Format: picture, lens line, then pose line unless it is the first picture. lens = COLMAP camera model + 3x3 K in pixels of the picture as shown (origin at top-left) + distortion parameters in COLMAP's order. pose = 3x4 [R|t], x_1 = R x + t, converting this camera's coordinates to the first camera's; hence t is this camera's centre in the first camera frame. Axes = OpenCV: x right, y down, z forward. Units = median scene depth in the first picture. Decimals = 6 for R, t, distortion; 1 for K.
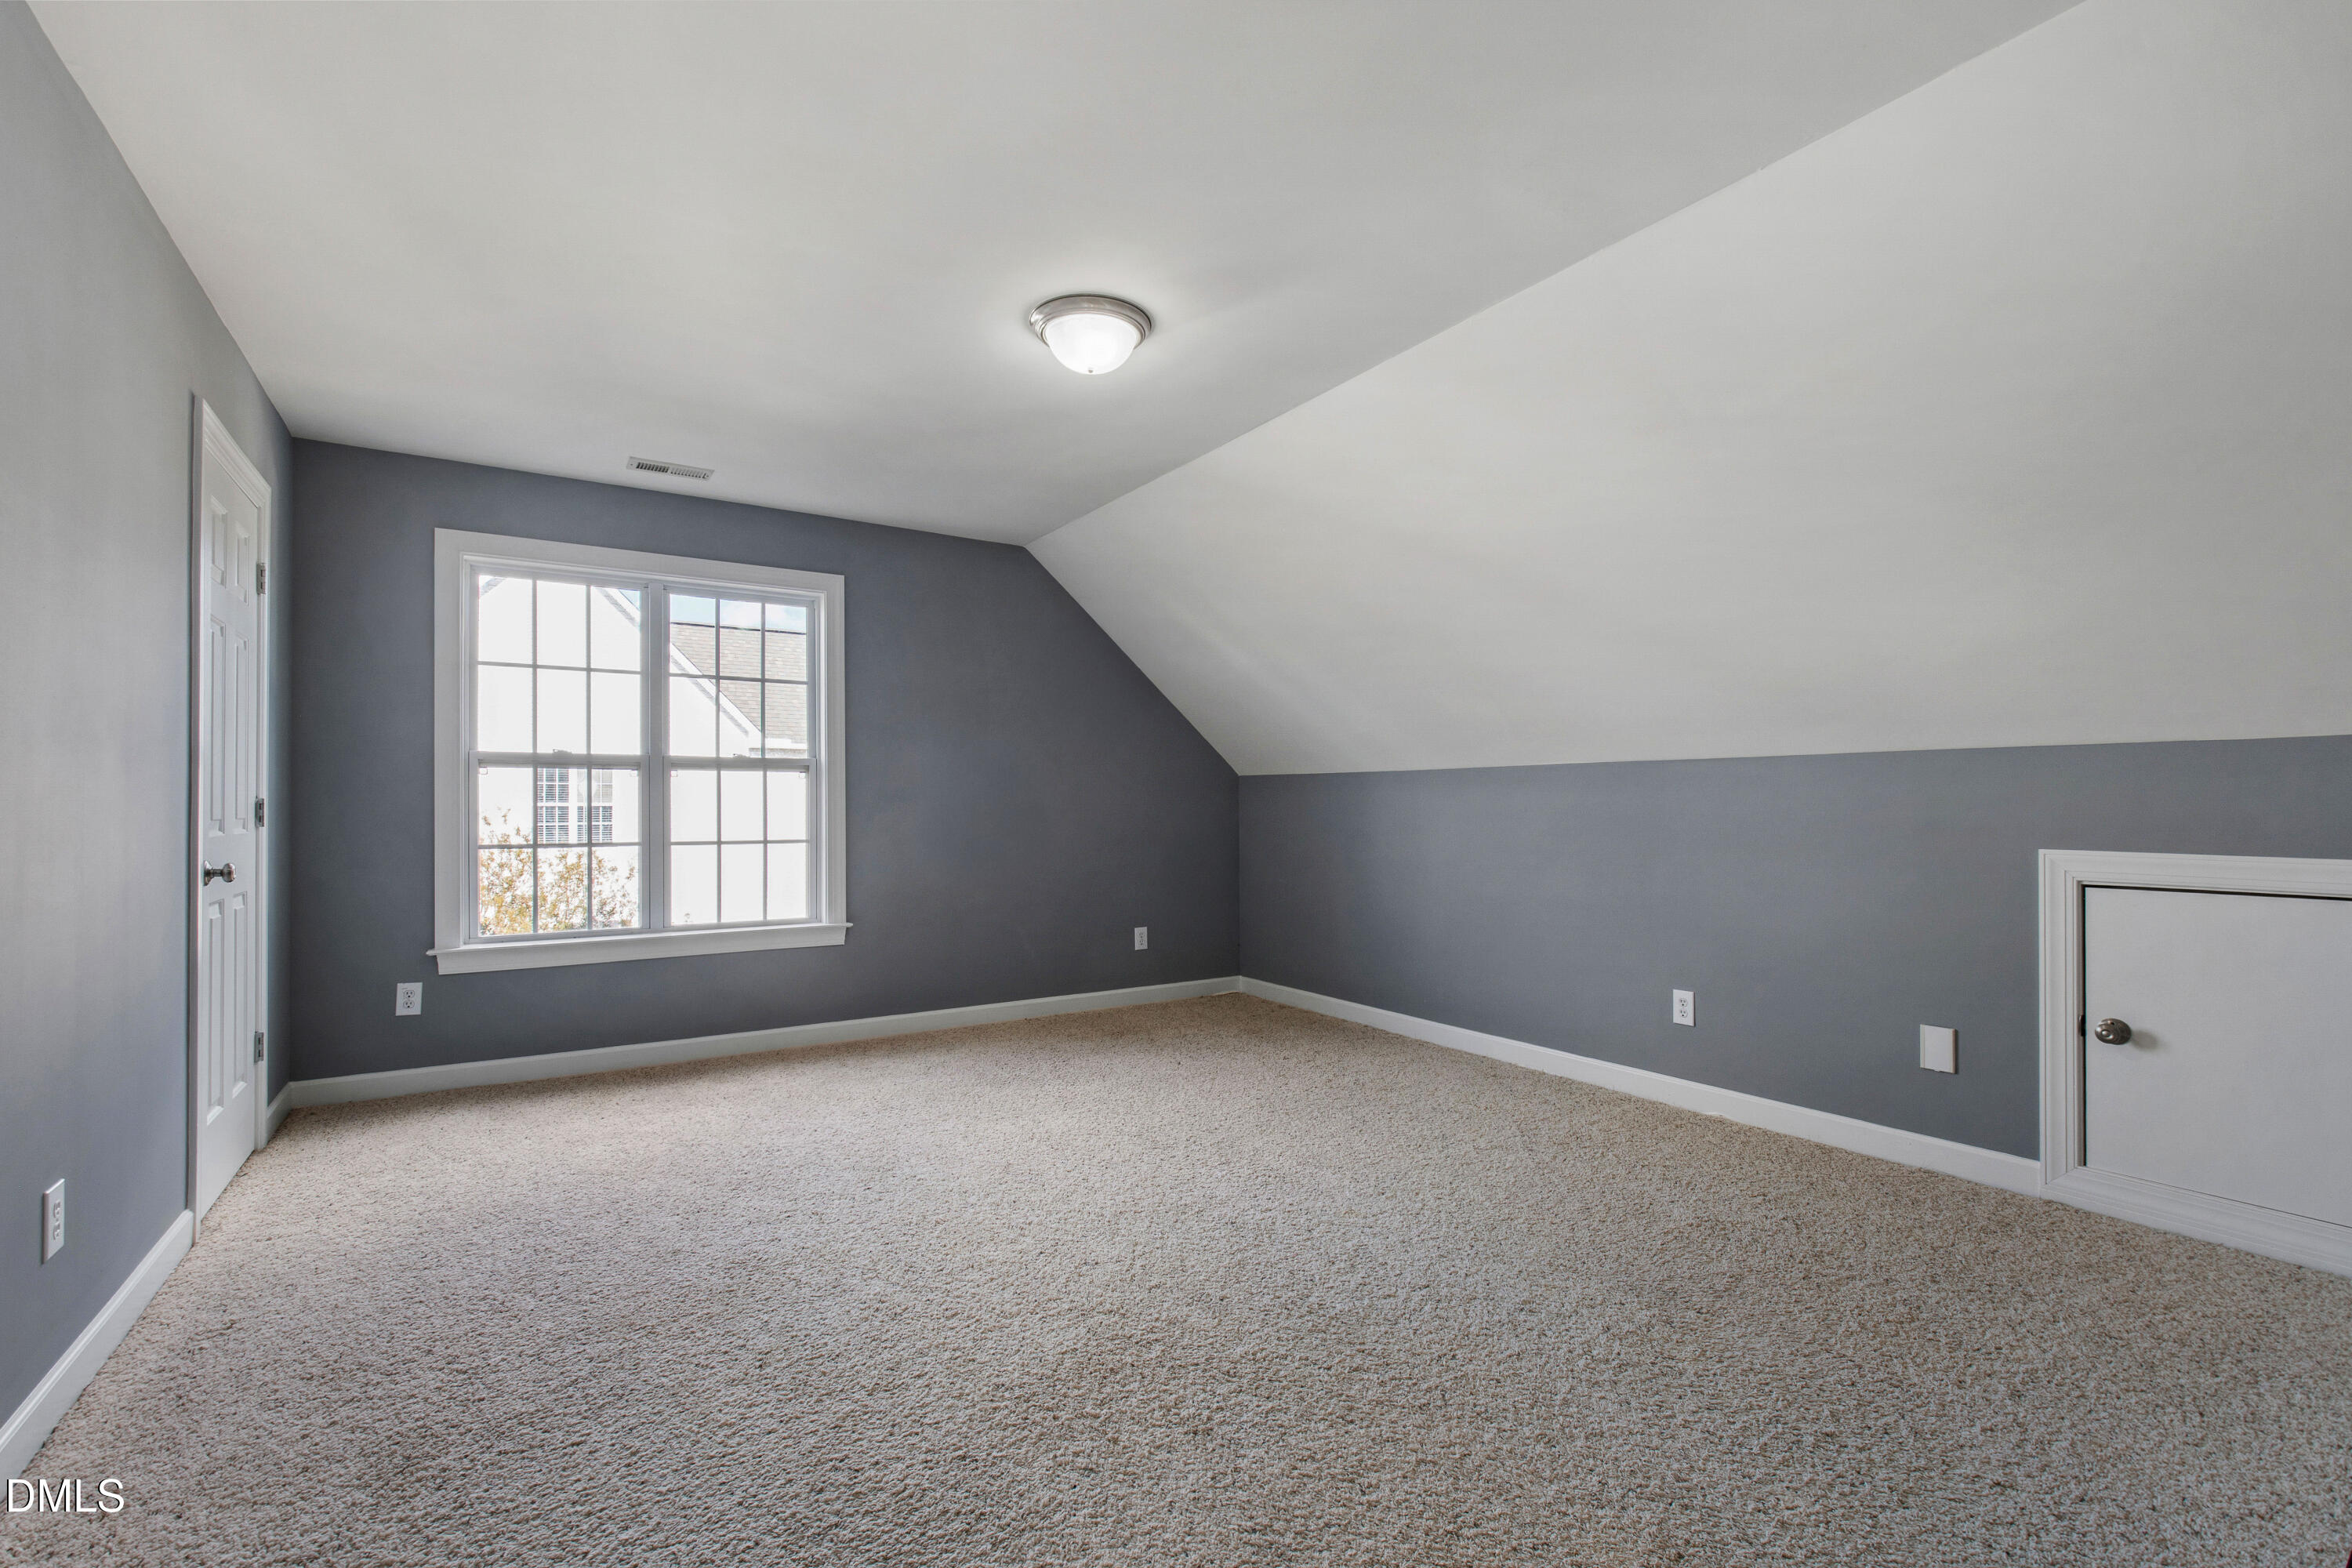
lens RADIAL K [[1034.7, 0, 1133.2], [0, 1034.7, 783.9], [0, 0, 1]] dist [-0.003185, -0.000009]
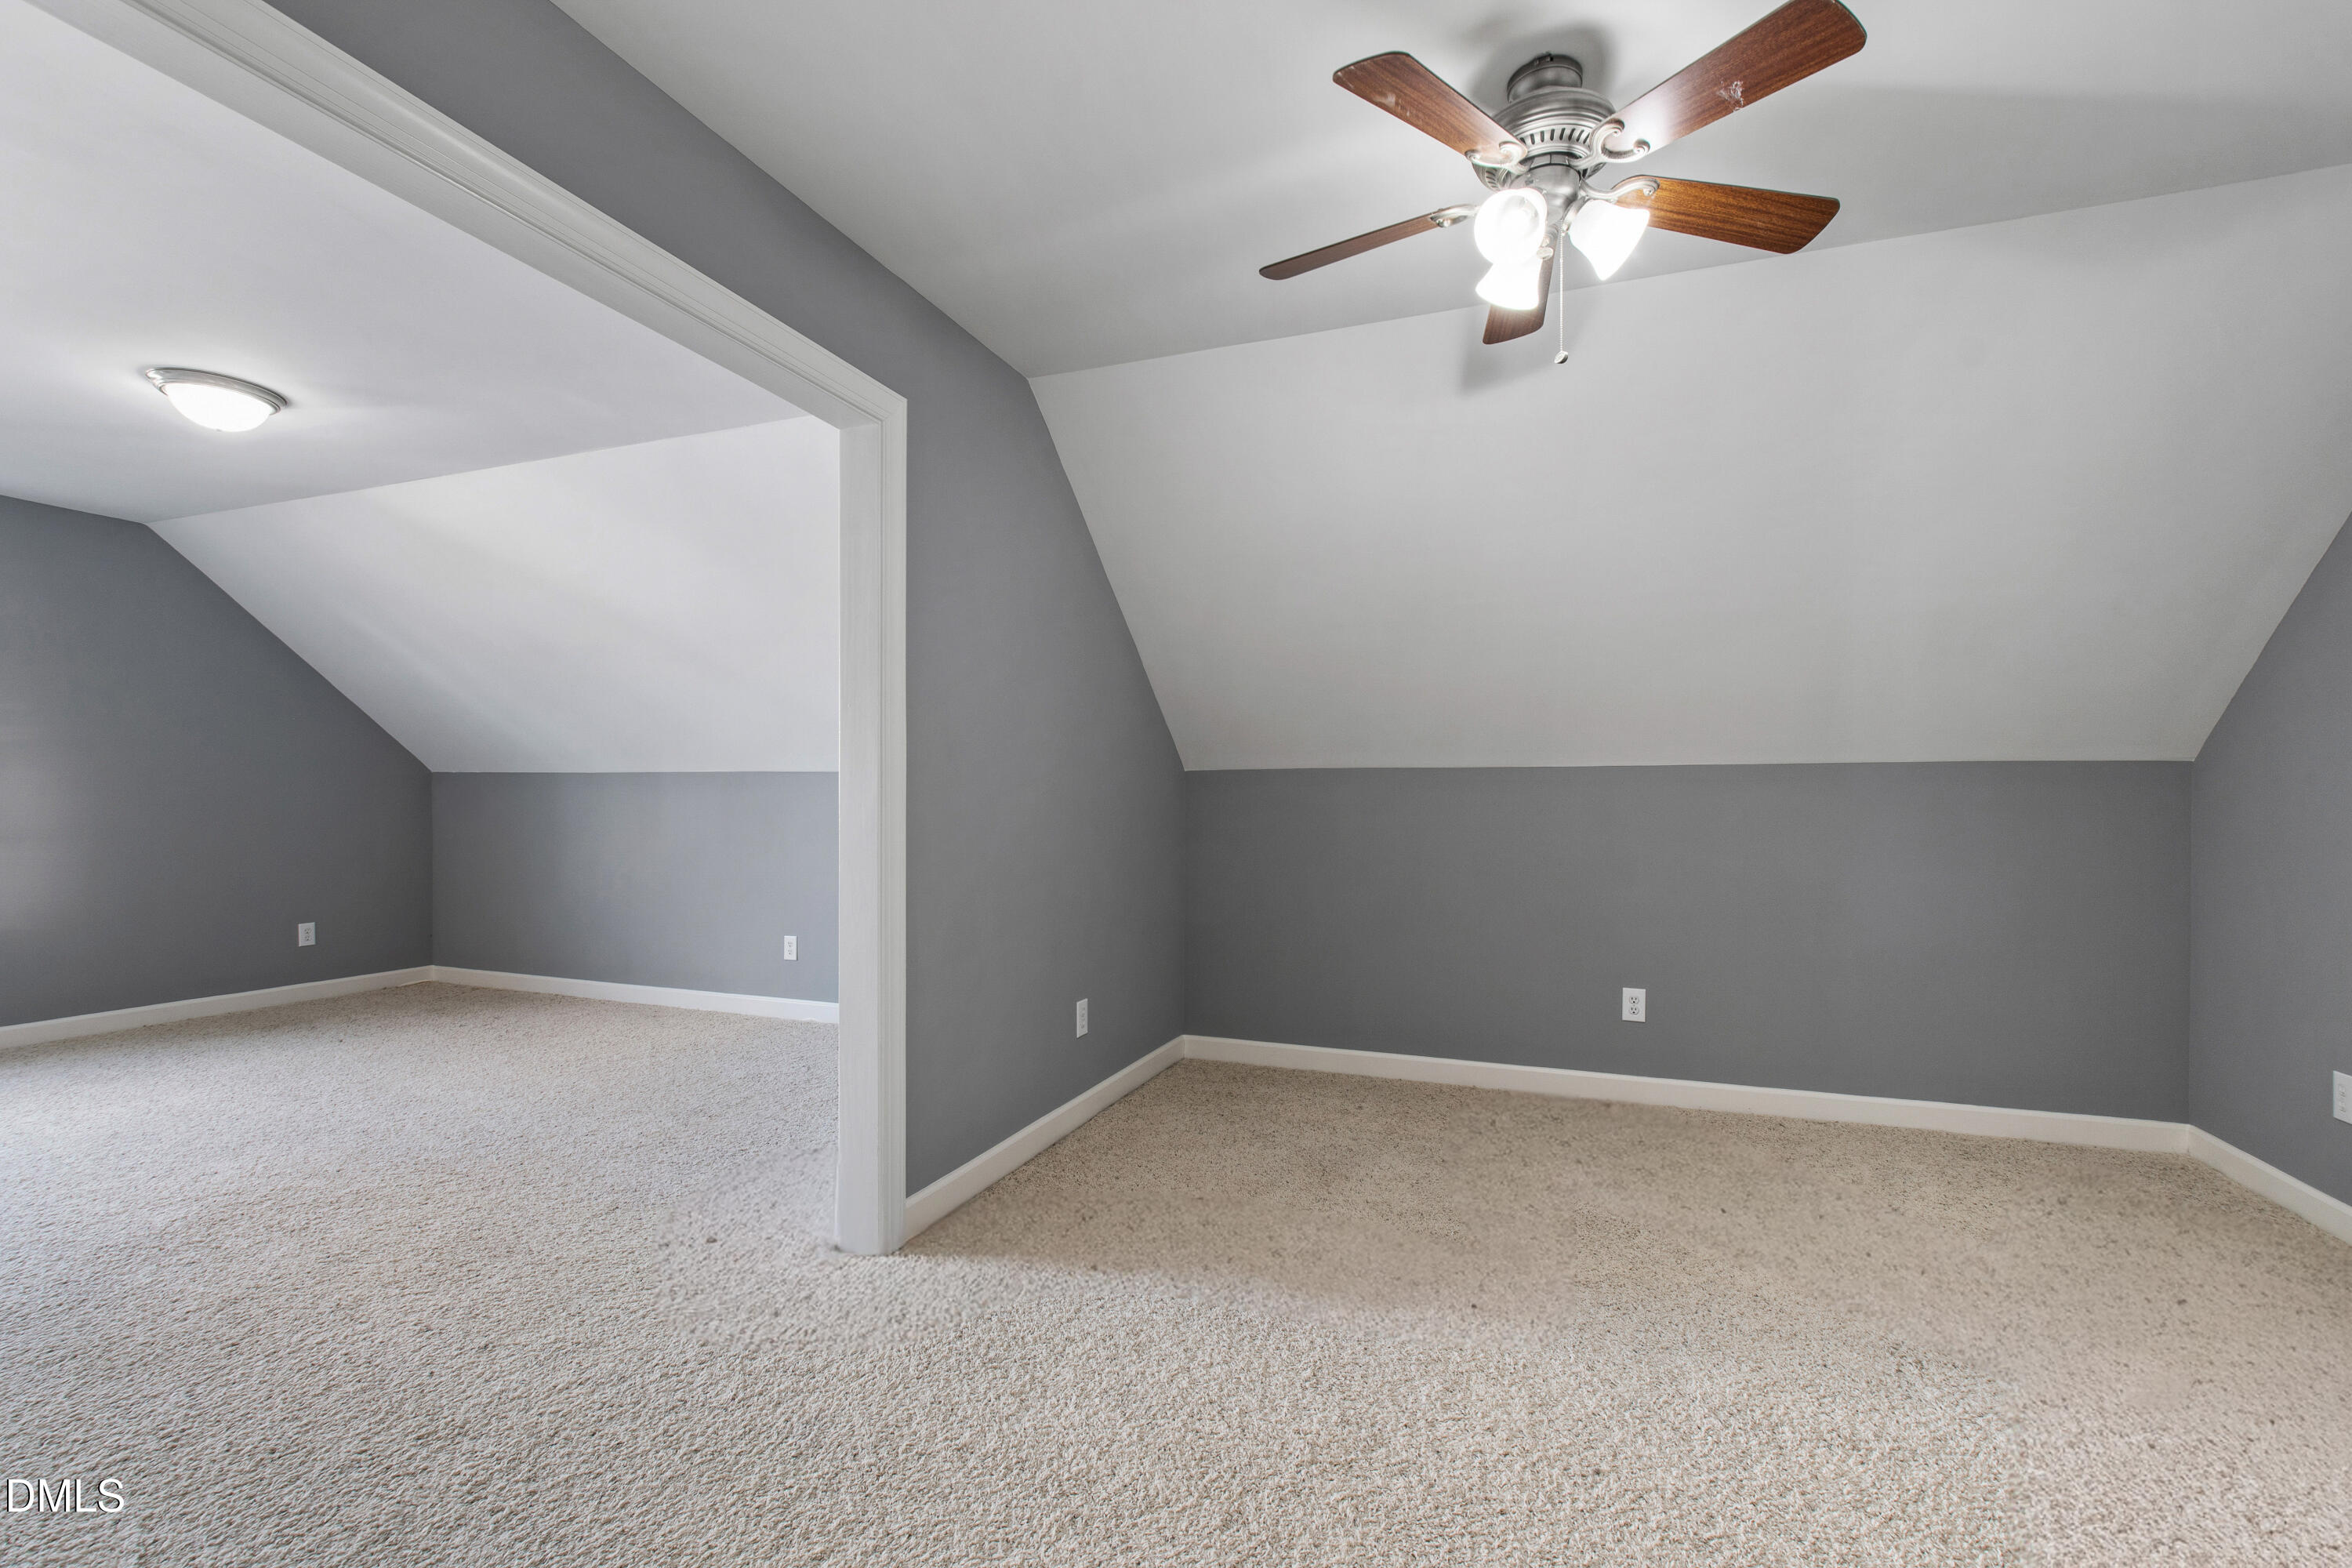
lens RADIAL K [[1034.7, 0, 1164.0], [0, 1034.7, 807.5], [0, 0, 1]] dist [-0.003185, -0.000009]
pose [[0.784273, 0.007758, 0.620368, 0.048939], [-0.022691, 0.999612, 0.016185, -0.009243], [-0.620001, -0.026770, 0.784144, -0.373218]]
